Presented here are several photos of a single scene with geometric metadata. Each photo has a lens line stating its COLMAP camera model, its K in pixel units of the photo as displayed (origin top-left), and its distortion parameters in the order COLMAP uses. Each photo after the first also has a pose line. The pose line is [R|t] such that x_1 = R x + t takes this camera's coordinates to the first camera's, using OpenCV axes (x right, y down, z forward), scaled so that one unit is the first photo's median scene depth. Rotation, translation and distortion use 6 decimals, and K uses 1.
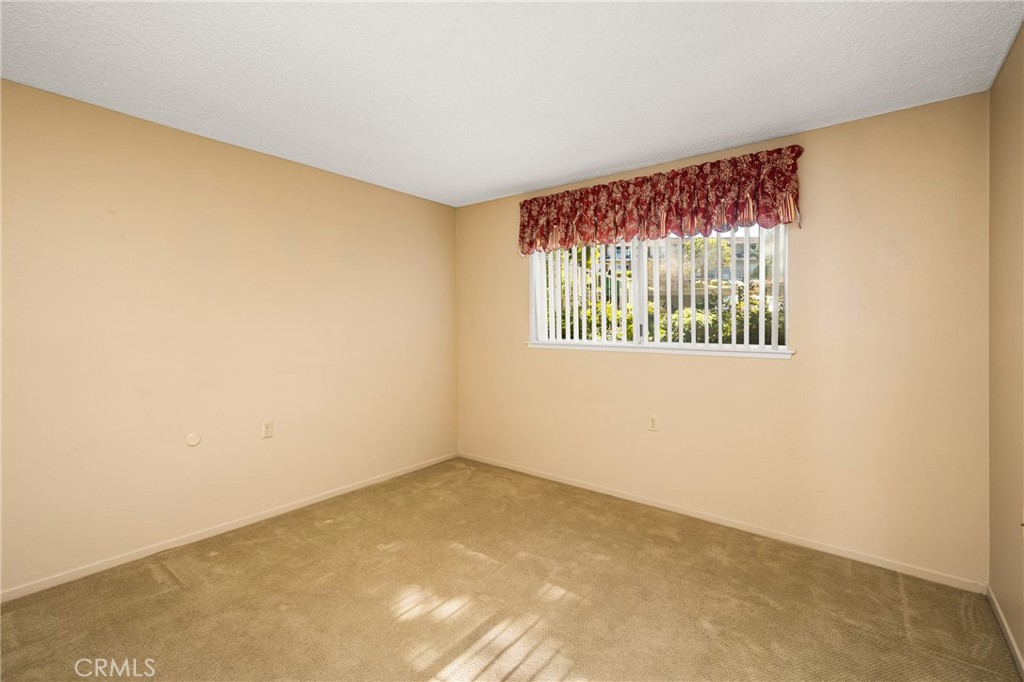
lens RADIAL K [[449.6, 0, 508.5], [0, 449.6, 318.6], [0, 0, 1]] dist [-0.000946, -0.000248]
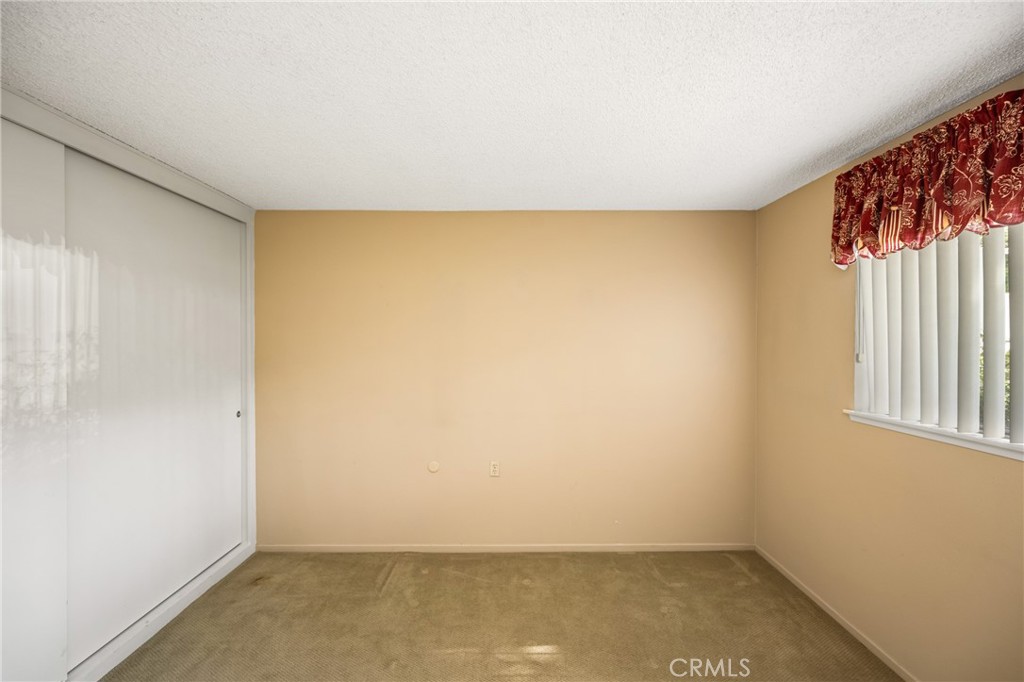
lens RADIAL K [[422.4, 0, 513.4], [0, 422.4, 342.5], [0, 0, 1]] dist [-0.000955, -0.000081]
pose [[0.632618, 0.005996, -0.774441, 0.208589], [0.002688, 0.999947, 0.009937, -0.048925], [0.774459, -0.008368, 0.632569, 0.320187]]
